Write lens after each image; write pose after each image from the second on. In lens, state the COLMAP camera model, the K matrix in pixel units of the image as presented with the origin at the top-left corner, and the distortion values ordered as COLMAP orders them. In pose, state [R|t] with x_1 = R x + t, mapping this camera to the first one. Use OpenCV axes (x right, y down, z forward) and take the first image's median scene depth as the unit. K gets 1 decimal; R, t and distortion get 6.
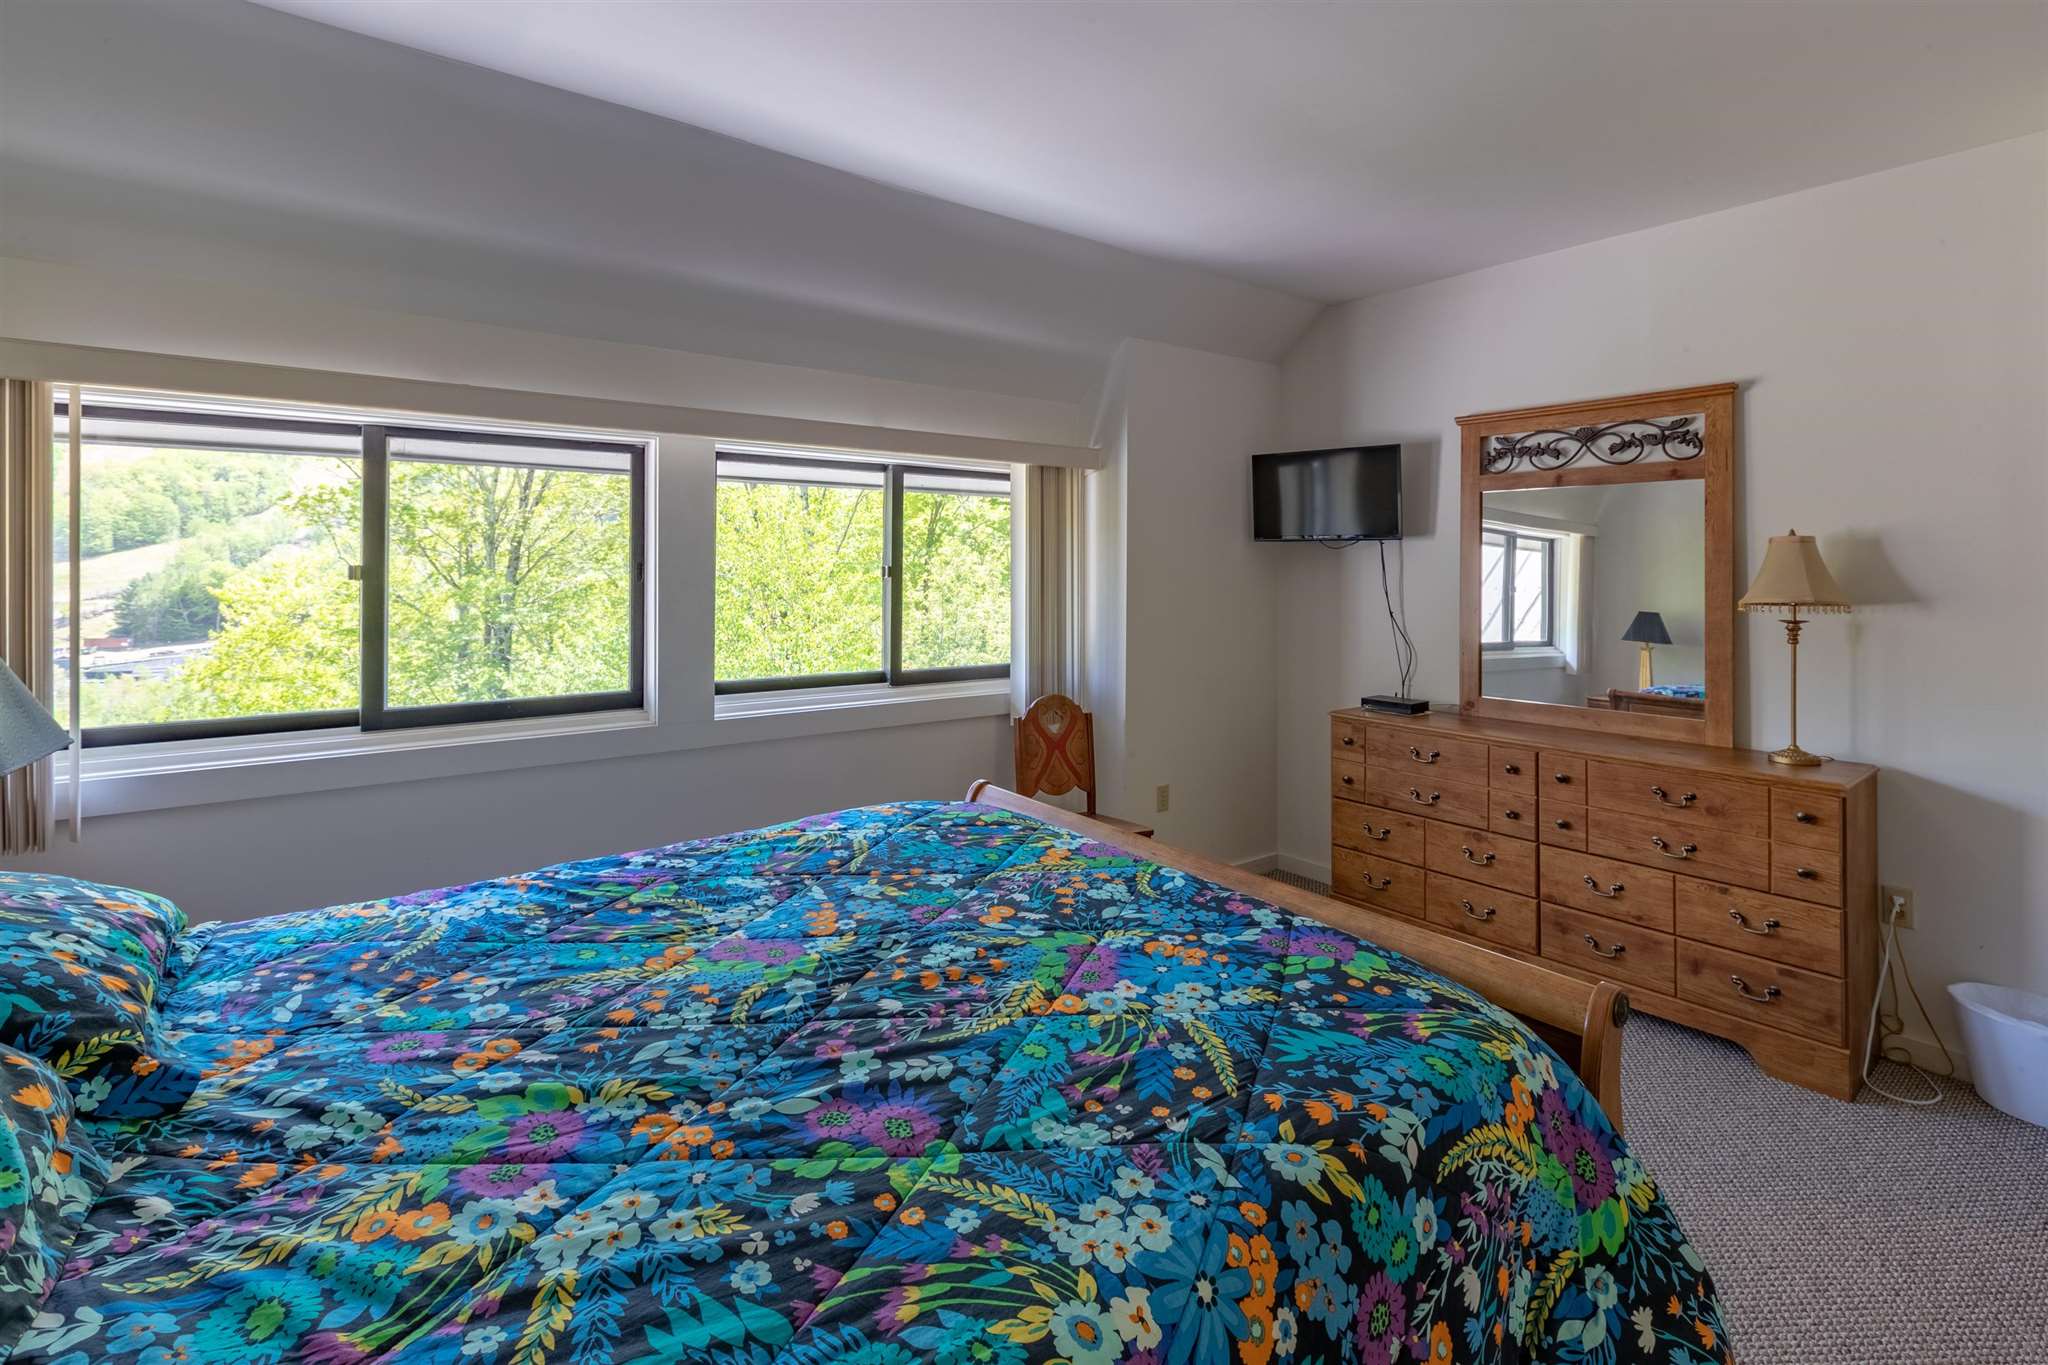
lens RADIAL K [[906.8, 0, 1135.1], [0, 906.8, 587.2], [0, 0, 1]] dist [-0.000761, -0.001955]
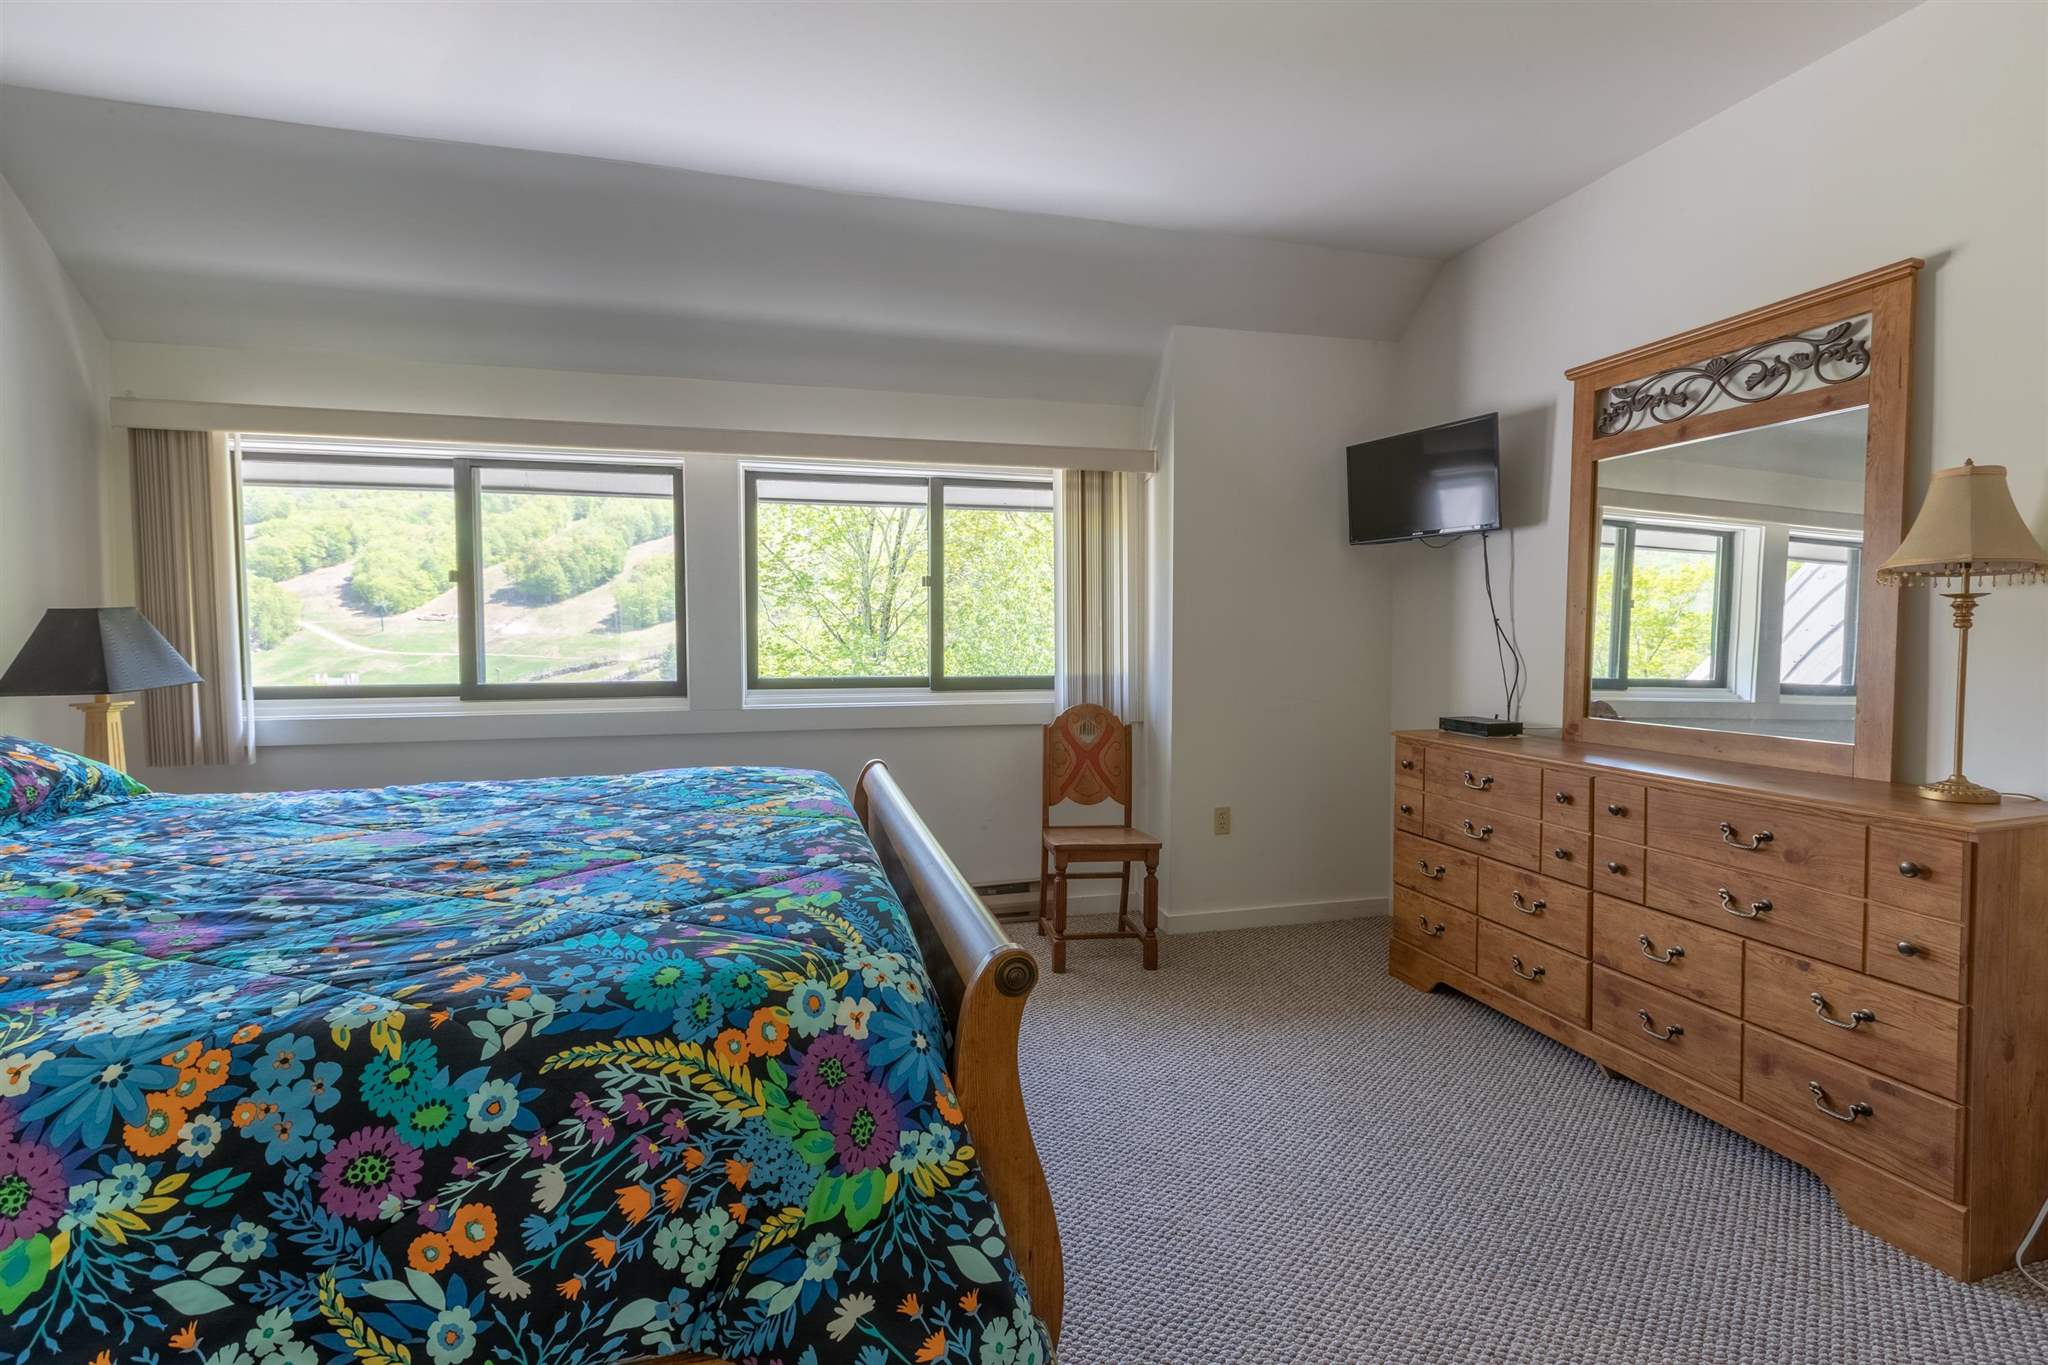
lens RADIAL K [[906.8, 0, 987.5], [0, 906.8, 666.5], [0, 0, 1]] dist [-0.000761, -0.001955]
pose [[0.926860, 0.009901, -0.375276, 0.279589], [0.007716, 0.998938, 0.045413, 0.051353], [0.375327, -0.044988, 0.925800, 0.083865]]
